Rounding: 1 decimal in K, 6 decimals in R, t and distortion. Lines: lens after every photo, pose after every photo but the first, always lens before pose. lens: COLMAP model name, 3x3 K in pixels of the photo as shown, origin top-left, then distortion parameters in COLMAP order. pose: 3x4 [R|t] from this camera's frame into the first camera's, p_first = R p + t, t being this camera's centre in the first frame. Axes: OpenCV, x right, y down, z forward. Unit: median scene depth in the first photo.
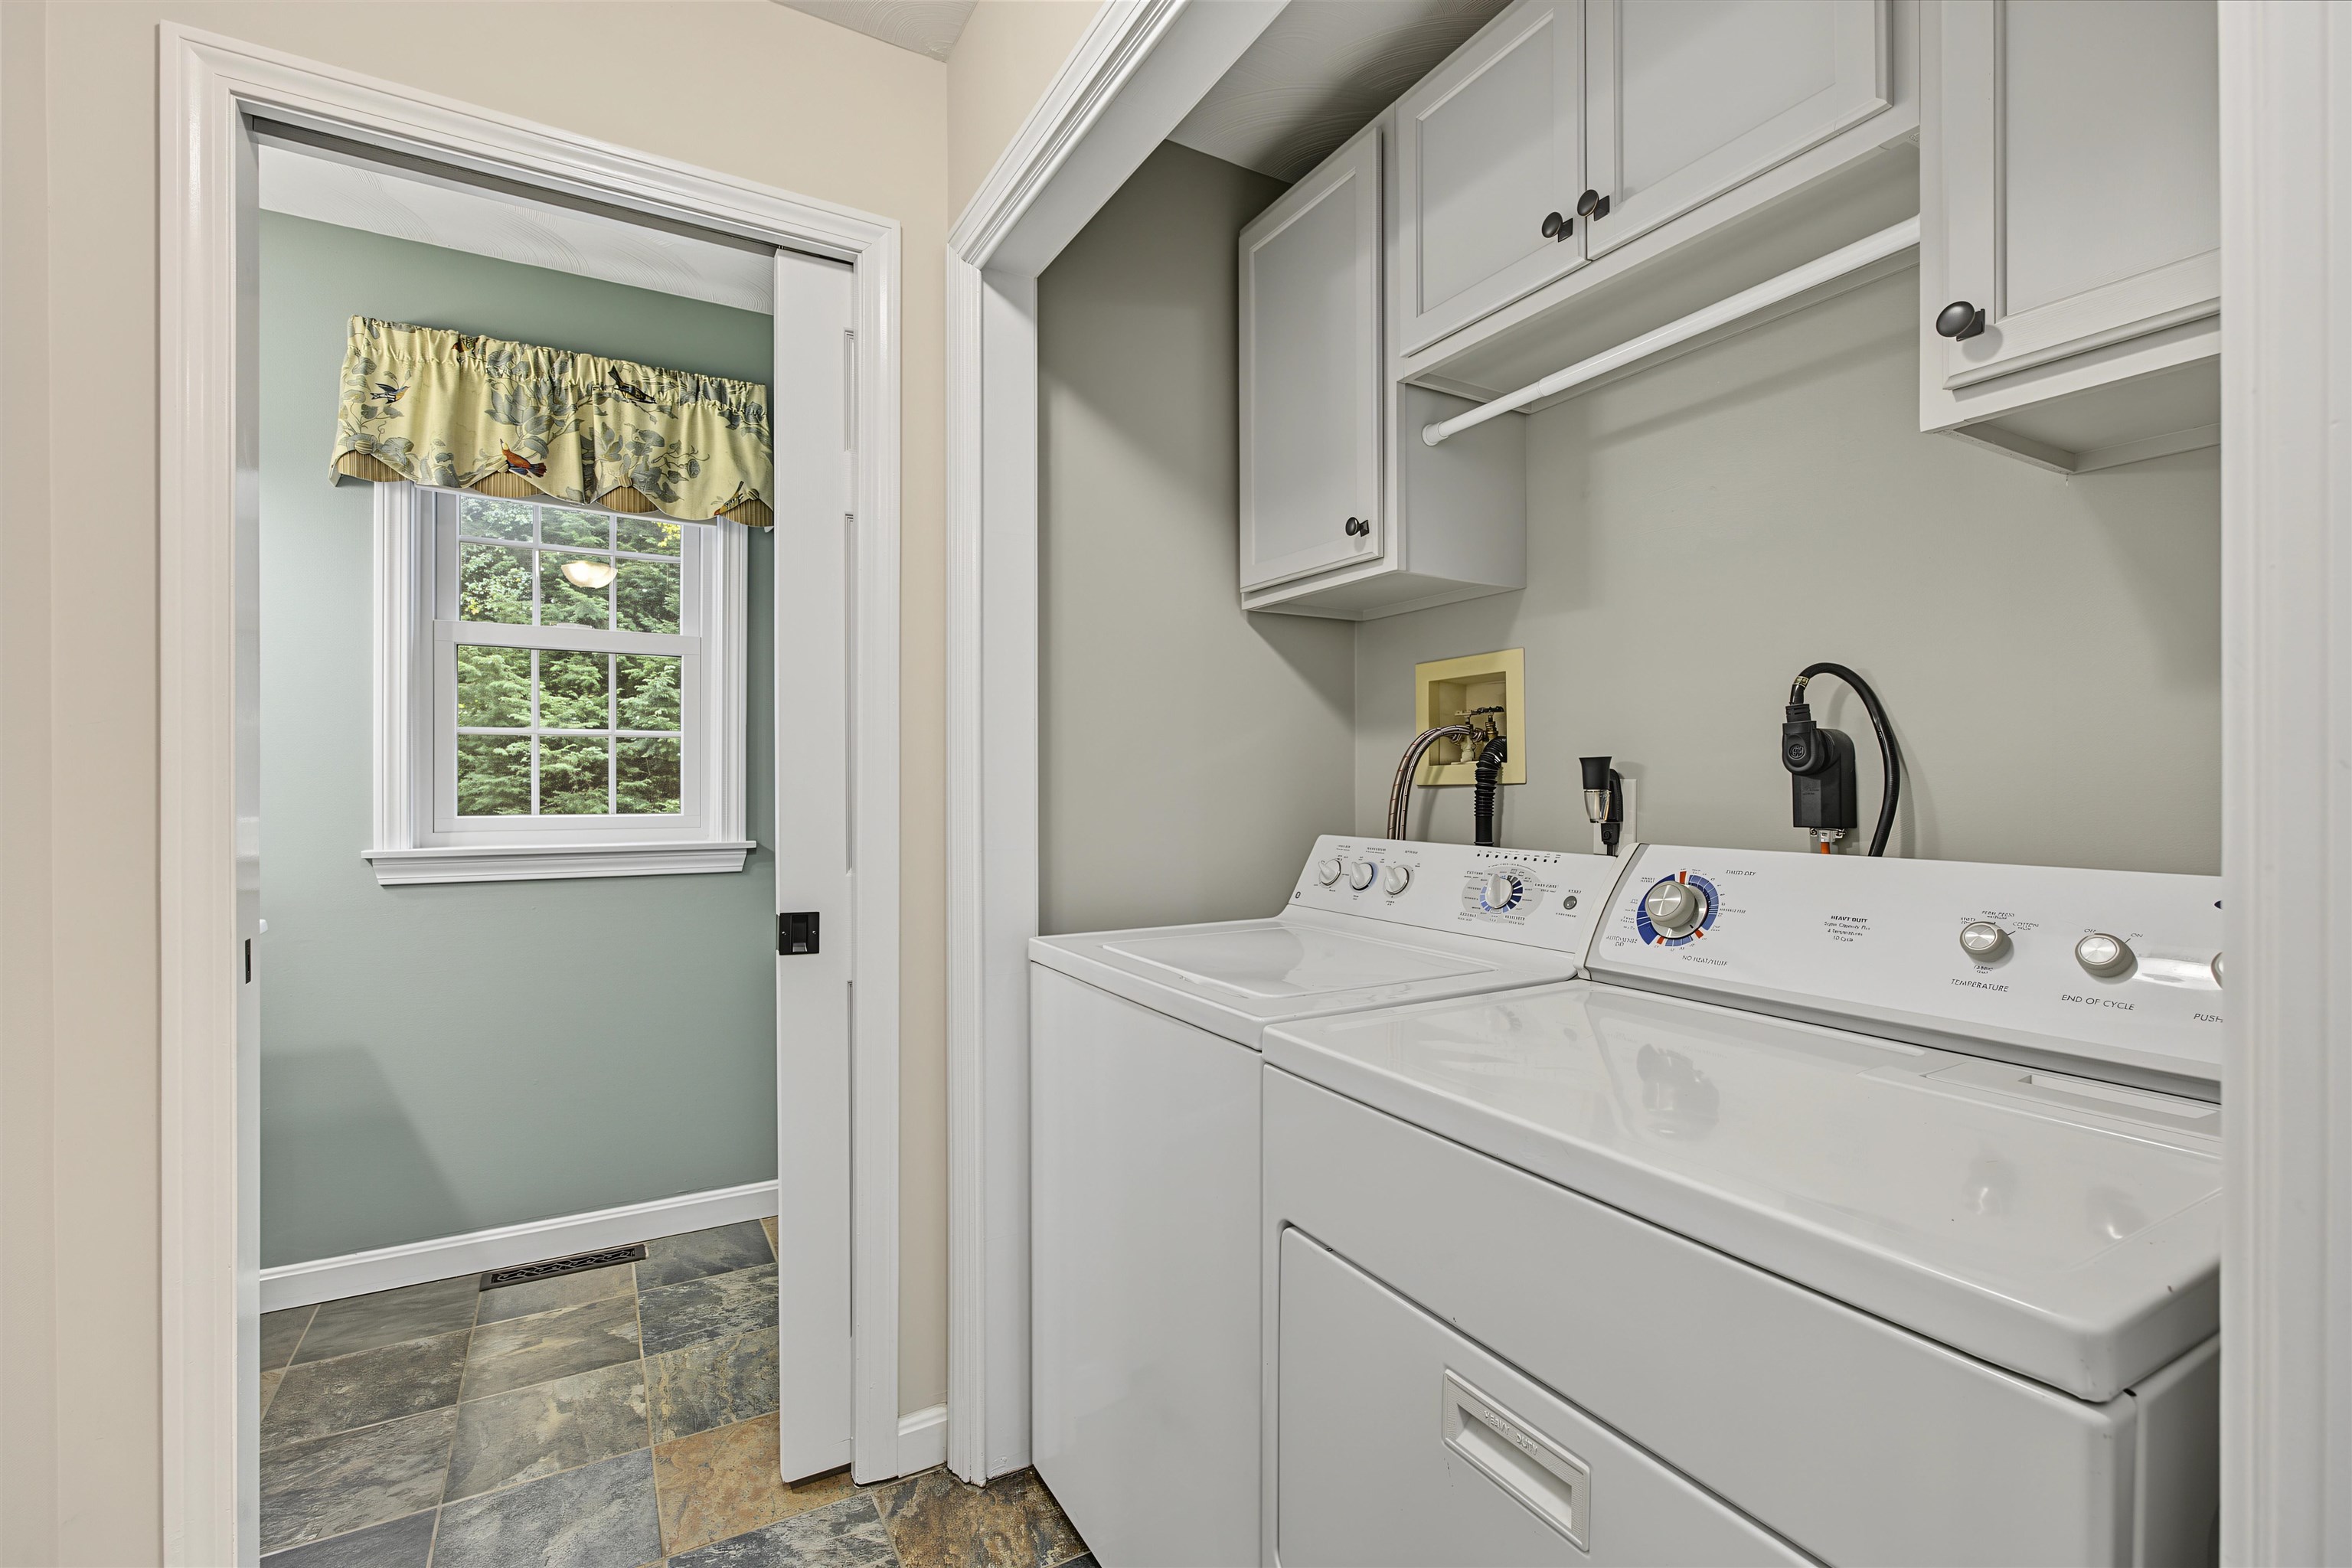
lens RADIAL K [[1056.9, 0, 1176.3], [0, 1056.9, 792.9], [0, 0, 1]] dist [-0.028074, 0.010887]
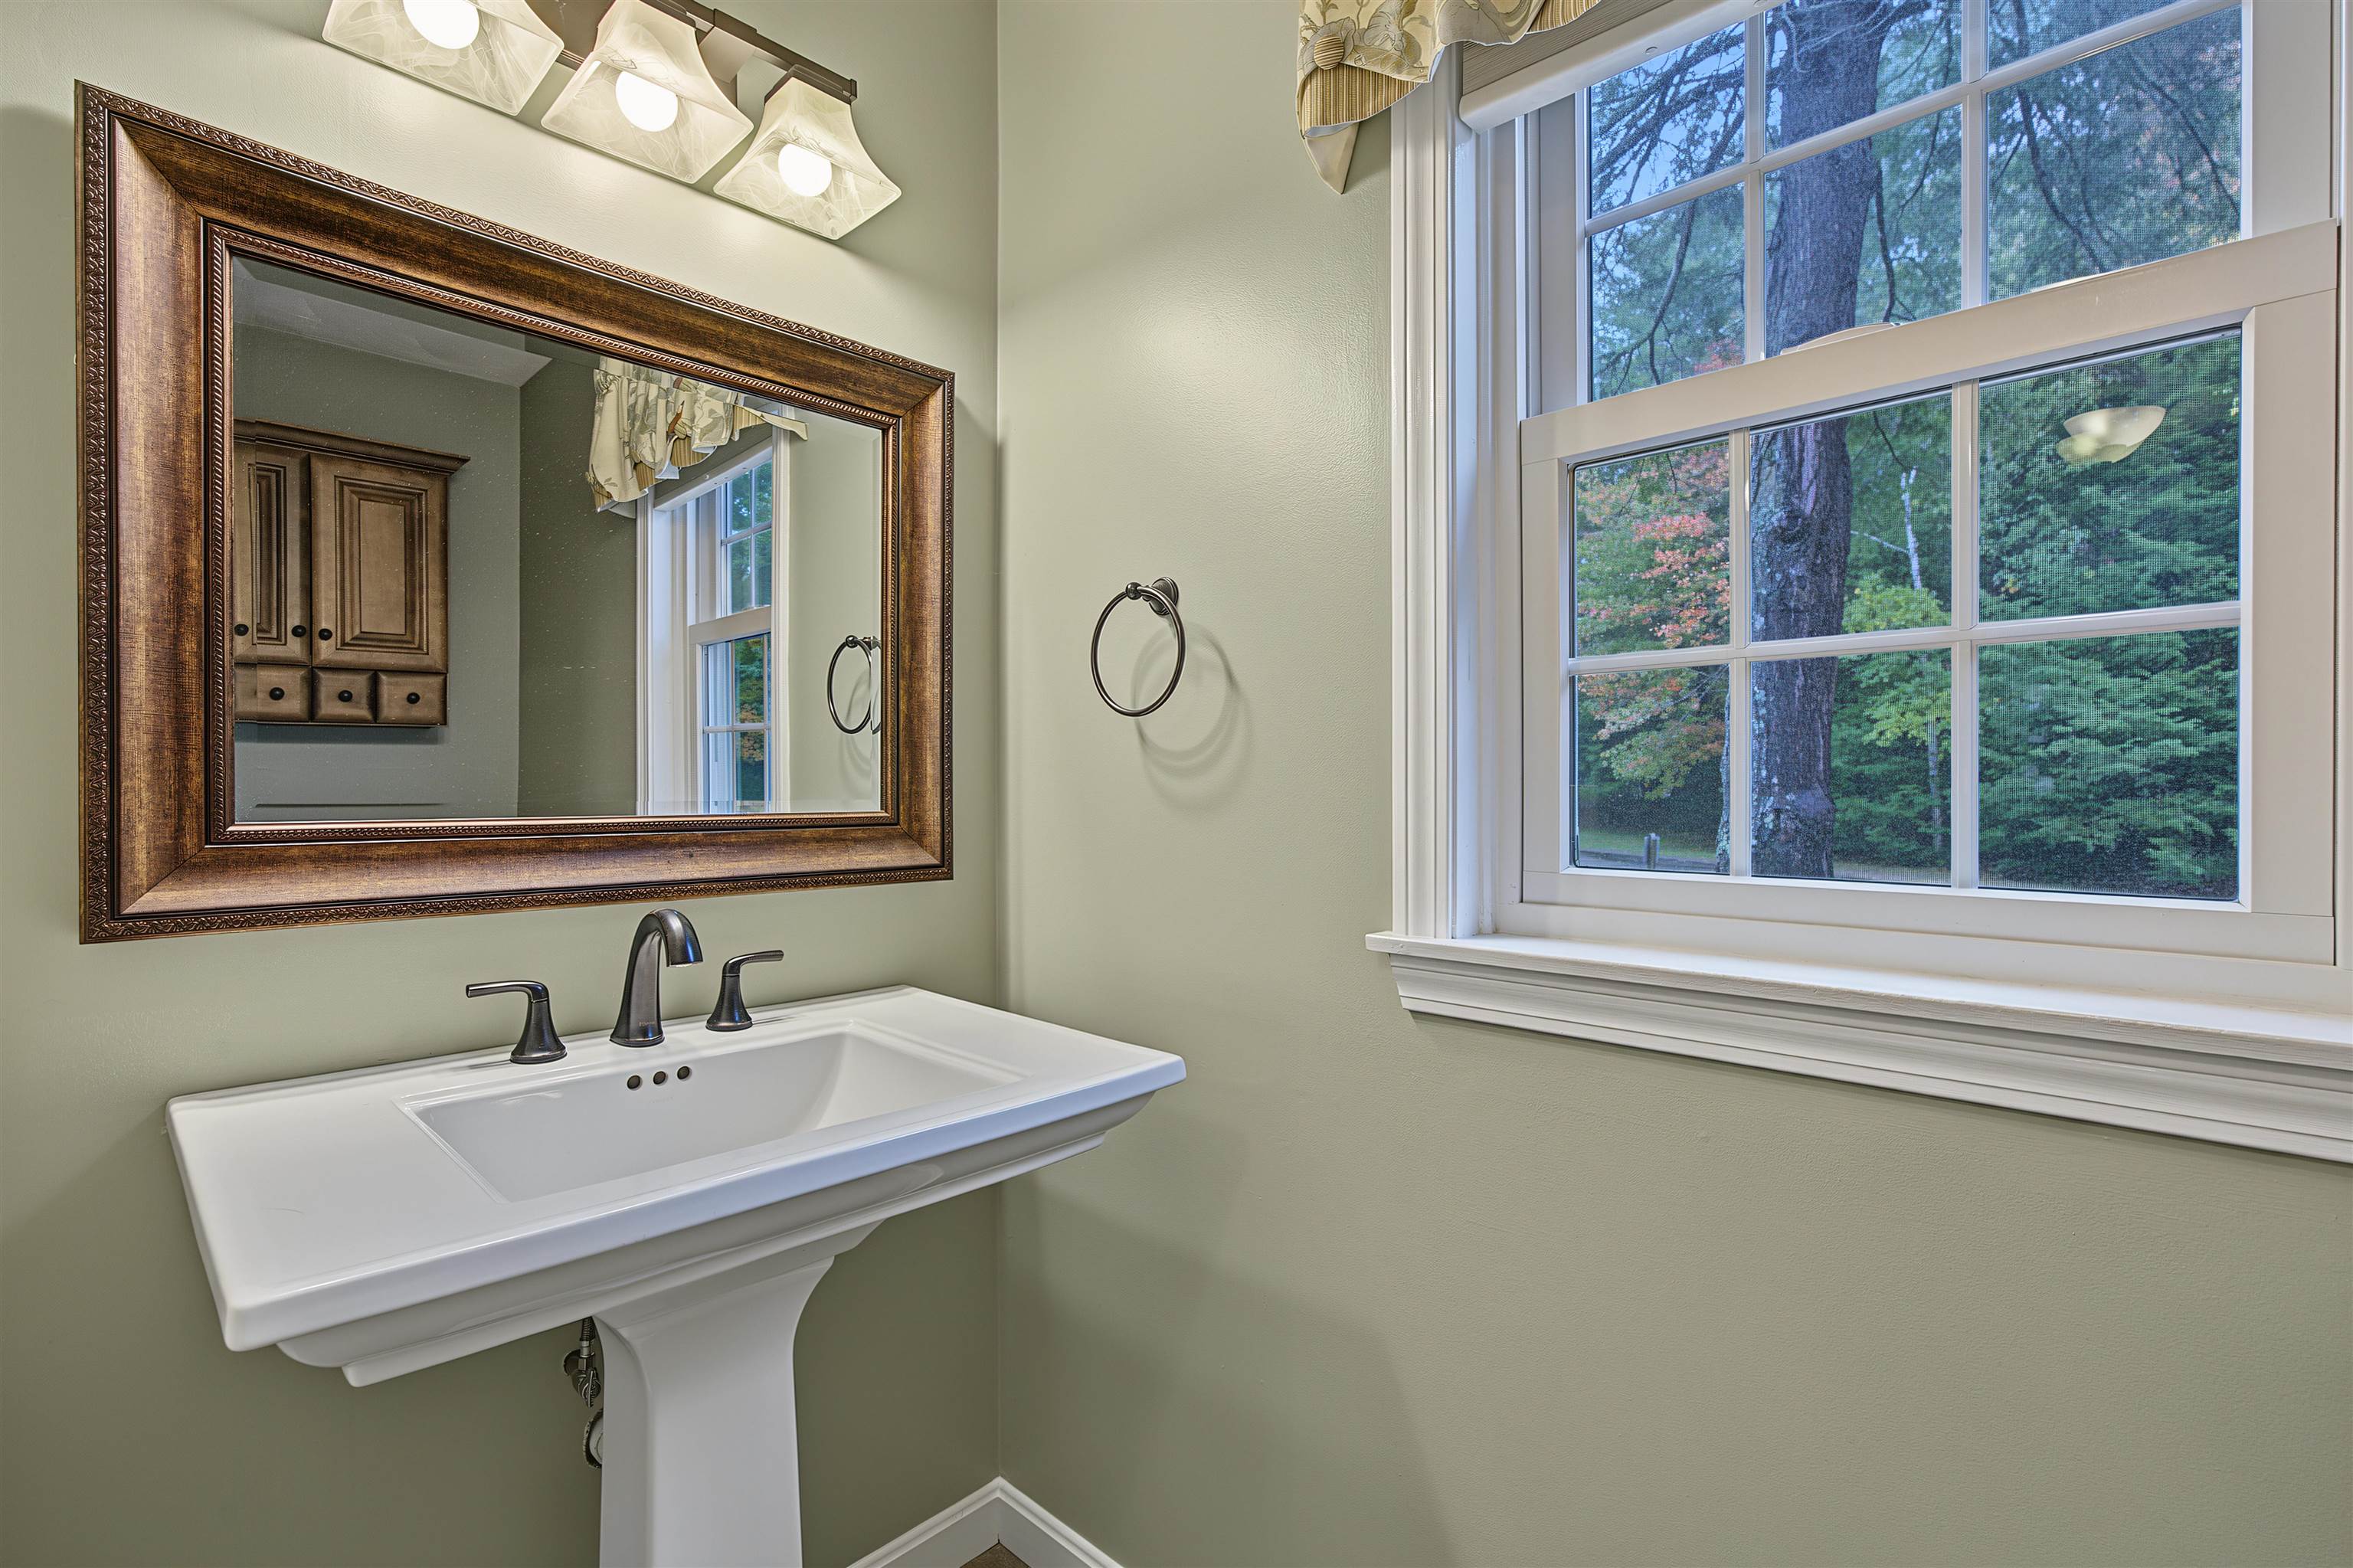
lens RADIAL K [[1057.4, 0, 1180.9], [0, 1057.4, 800.8], [0, 0, 1]] dist [-0.028074, 0.010887]
pose [[0.288457, 0.013479, -0.957398, -0.307372], [-0.010115, 0.999888, 0.011030, -0.009424], [0.957439, 0.006502, 0.288561, 0.691345]]
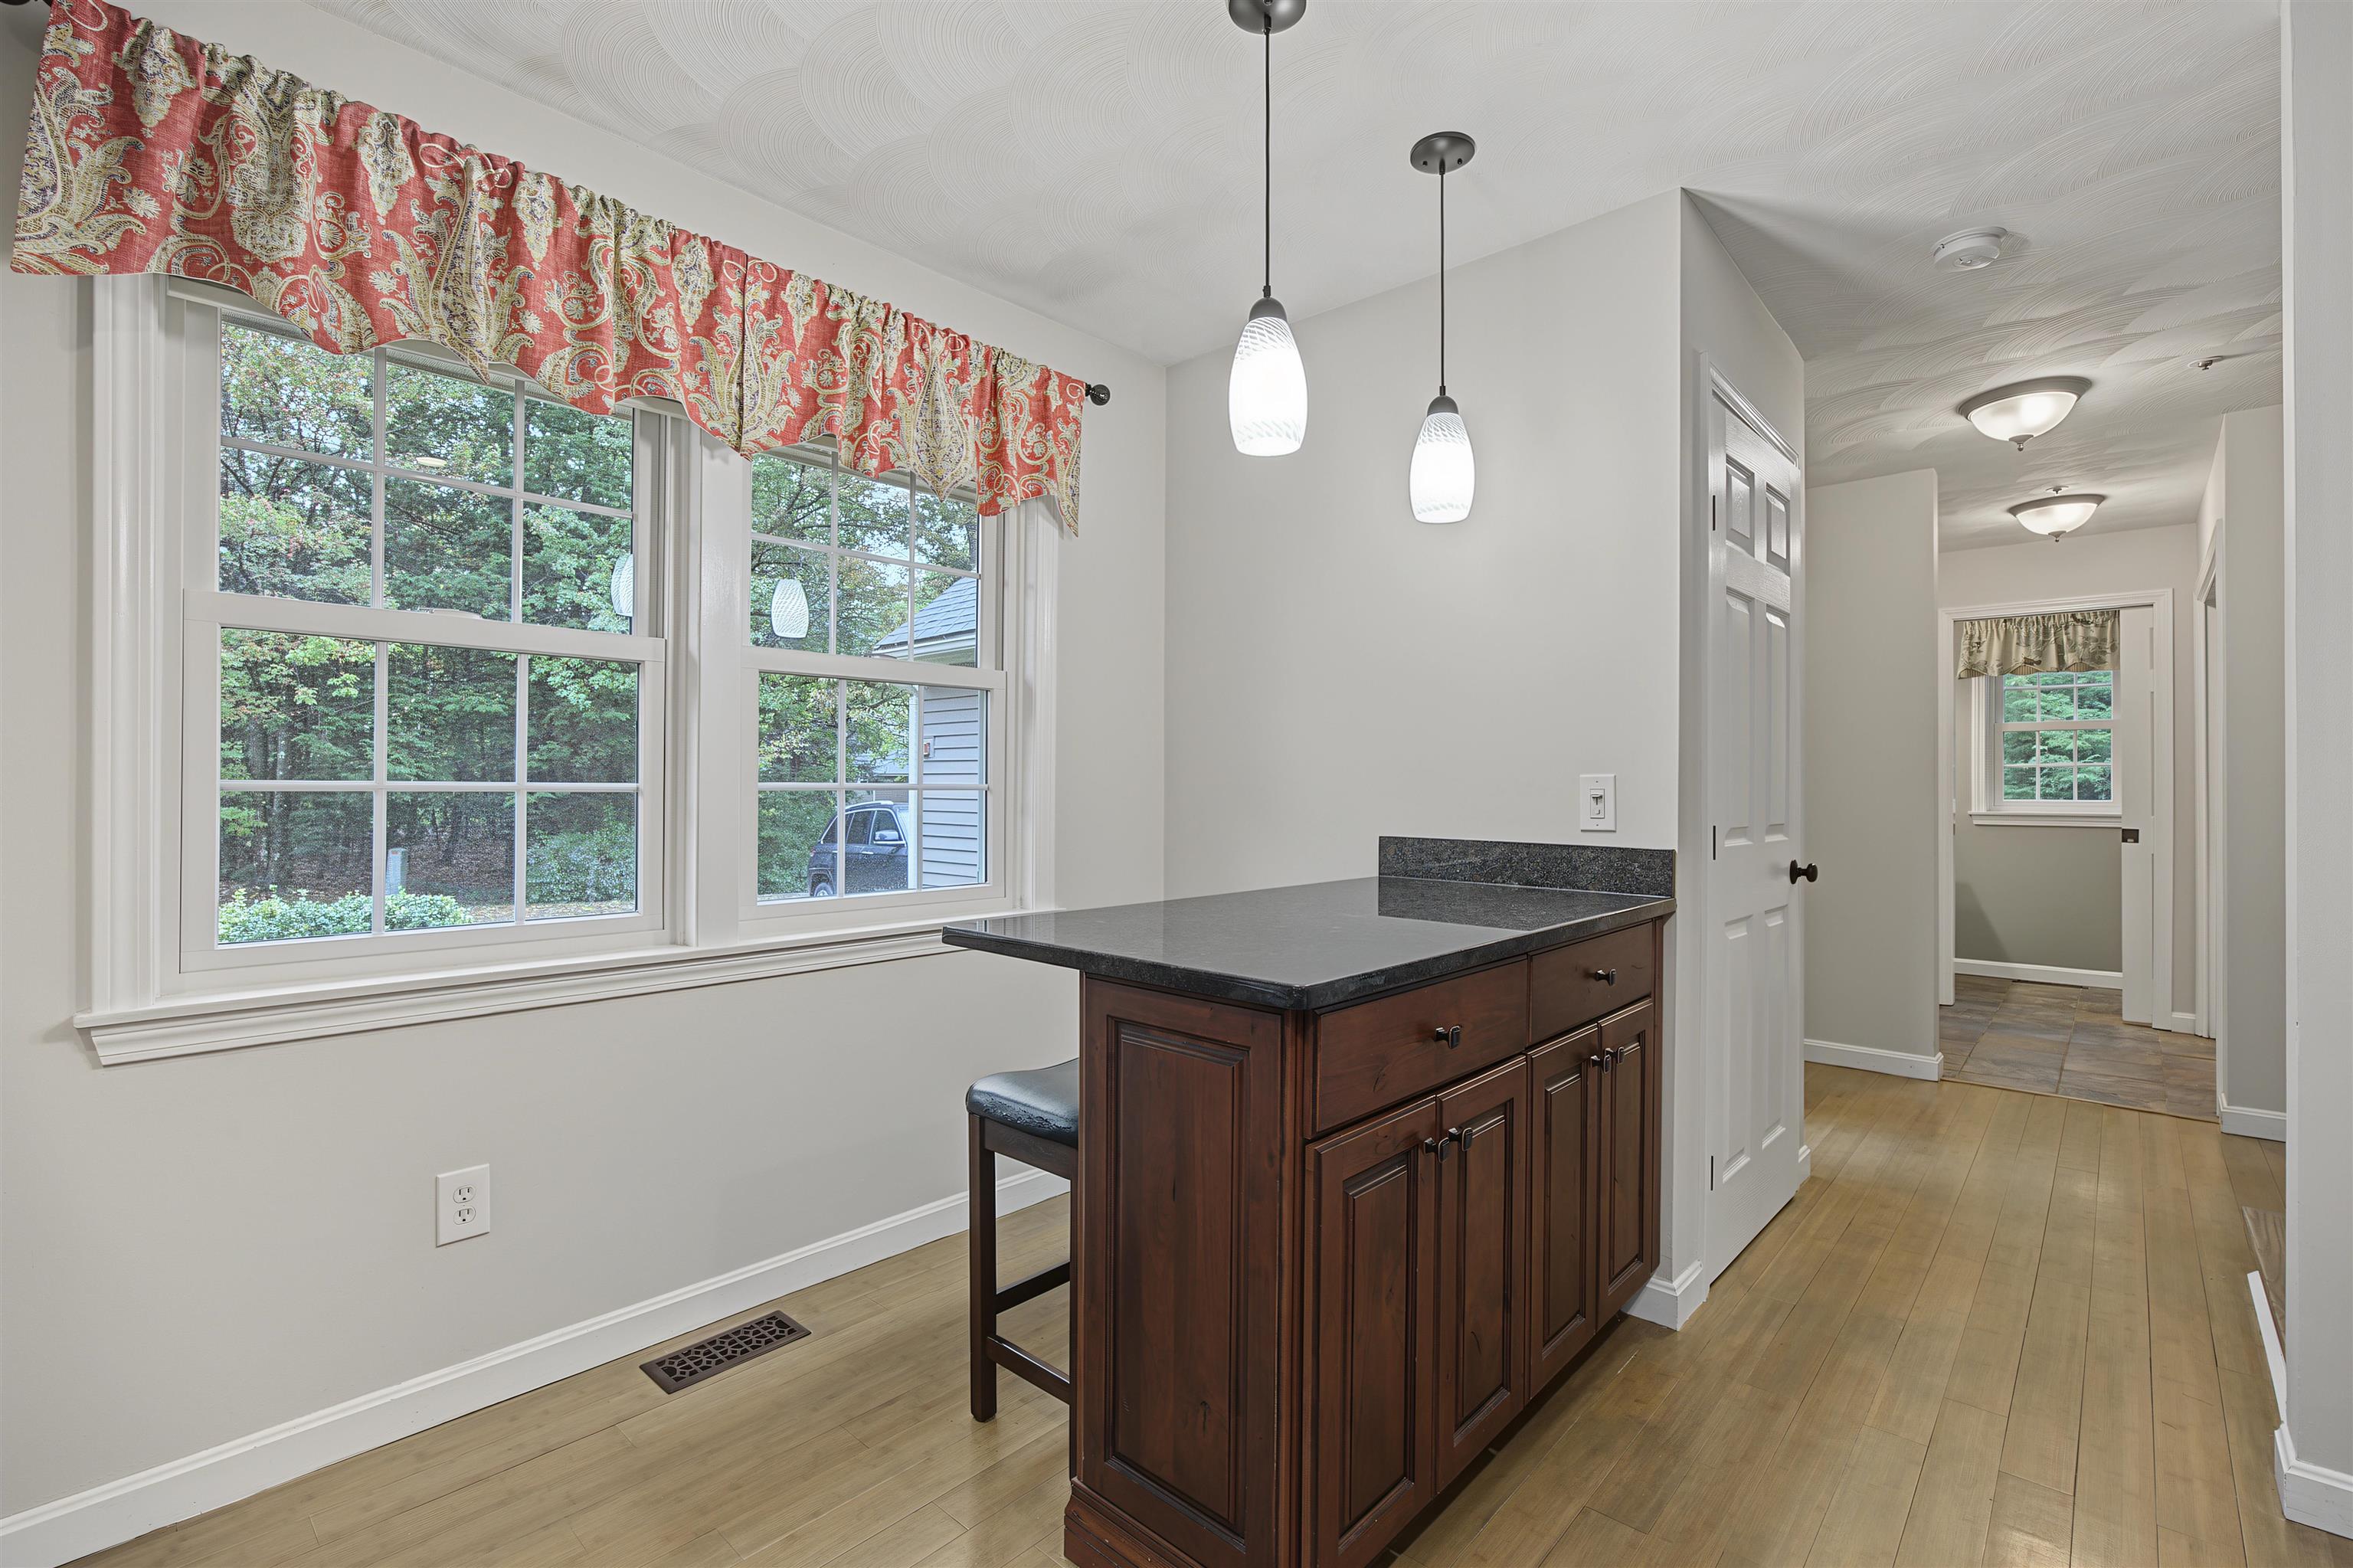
lens RADIAL K [[1057.4, 0, 1169.5], [0, 1057.4, 788.9], [0, 0, 1]] dist [-0.028074, 0.010887]
pose [[0.305272, -0.000479, -0.952265, 1.098252], [-0.010957, 0.999932, -0.004015, 0.029946], [0.952202, 0.011659, 0.305246, -1.689889]]
